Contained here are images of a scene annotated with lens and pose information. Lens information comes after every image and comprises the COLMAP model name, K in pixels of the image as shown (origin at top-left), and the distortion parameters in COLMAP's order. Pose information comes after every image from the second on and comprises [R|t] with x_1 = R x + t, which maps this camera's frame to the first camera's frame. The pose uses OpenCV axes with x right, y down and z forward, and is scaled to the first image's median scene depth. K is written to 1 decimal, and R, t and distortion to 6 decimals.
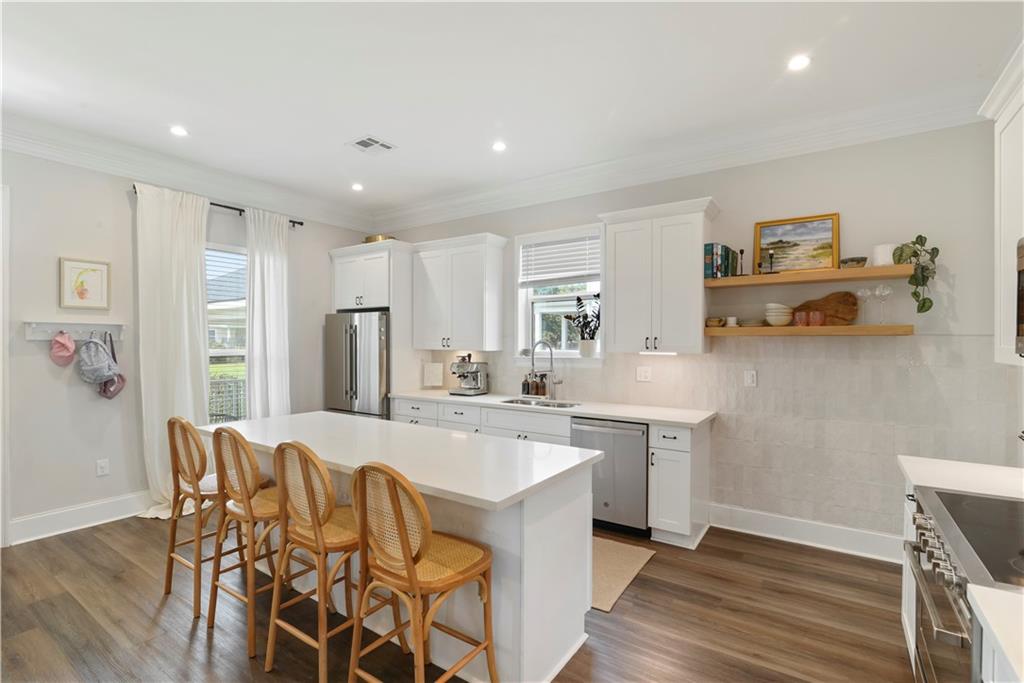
lens RADIAL K [[477.4, 0, 512.0], [0, 477.4, 341.5], [0, 0, 1]] dist [-0.004250, -0.000321]
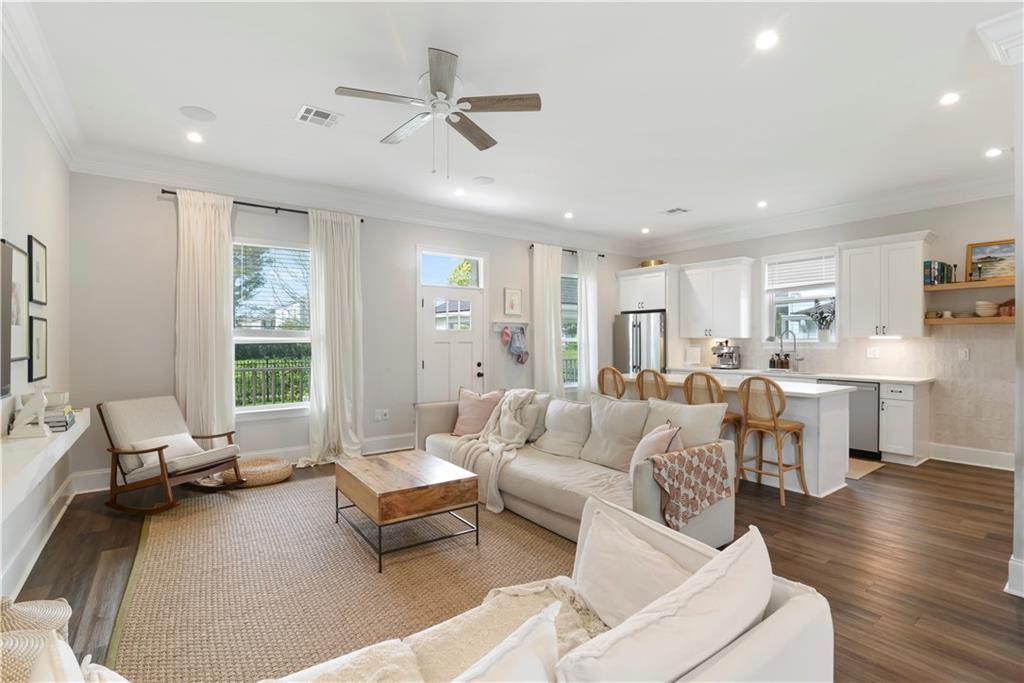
lens RADIAL K [[482.2, 0, 508.1], [0, 482.2, 340.5], [0, 0, 1]] dist [-0.010536, -0.000420]
pose [[0.942856, -0.002864, -0.333189, -0.294551], [0.003133, 0.999995, 0.000270, 0.030784], [0.333186, -0.001299, 0.942860, -0.764388]]
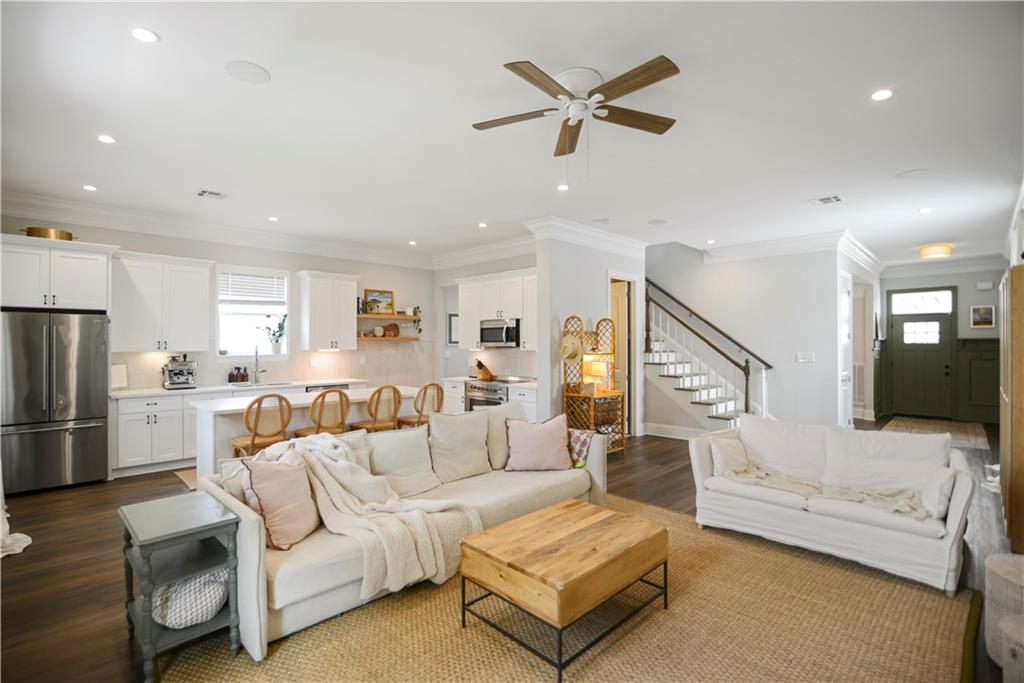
lens RADIAL K [[482.2, 0, 508.1], [0, 482.2, 340.5], [0, 0, 1]] dist [-0.010536, -0.000420]
pose [[0.179299, 0.004391, 0.983785, -1.474833], [0.001718, 0.999987, -0.004776, -0.003015], [-0.983793, 0.002547, 0.179289, -0.029745]]
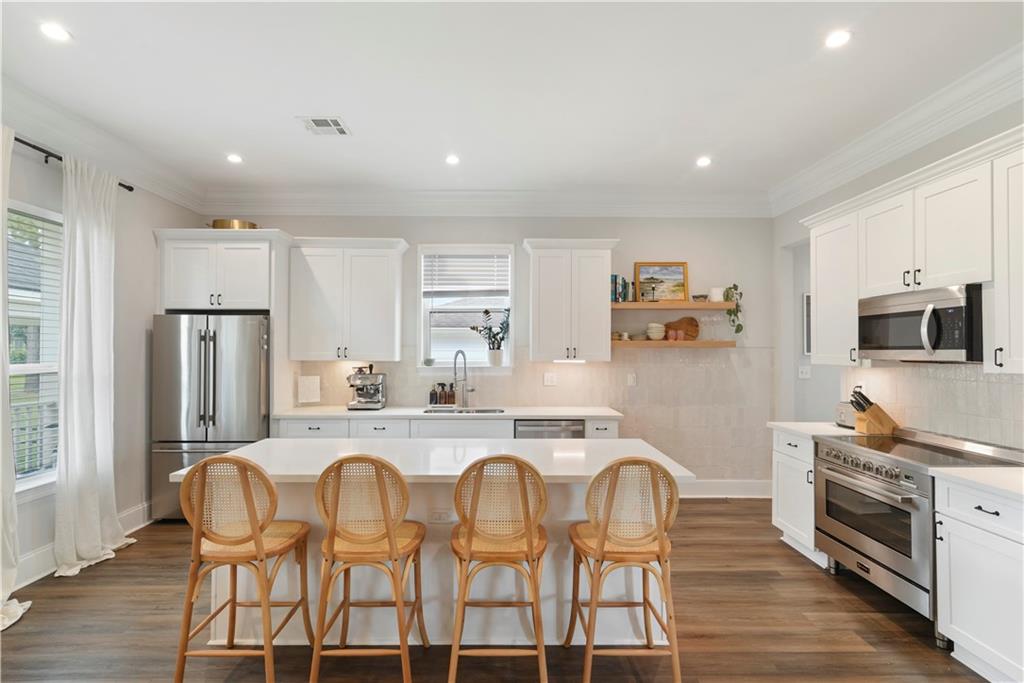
lens RADIAL K [[493.6, 0, 507.3], [0, 493.6, 342.7], [0, 0, 1]] dist [0.002627, 0.000250]
pose [[0.818684, 0.009024, 0.574173, -0.549045], [-0.000634, 0.999890, -0.014810, -0.003549], [-0.574244, 0.011760, 0.818600, 0.078909]]
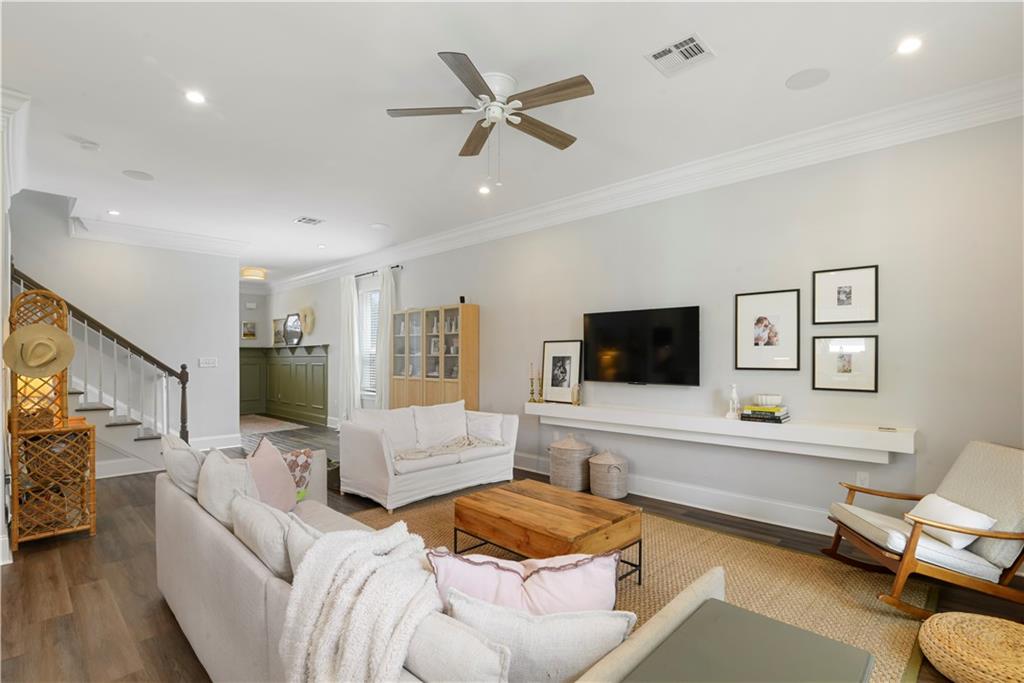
lens RADIAL K [[487.0, 0, 513.2], [0, 487.0, 356.7], [0, 0, 1]] dist [-0.001676, -0.000183]
pose [[-0.986472, -0.001737, 0.163922, -0.858367], [-0.001339, 0.999996, 0.002537, 0.029090], [-0.163925, 0.002283, -0.986470, 0.800914]]
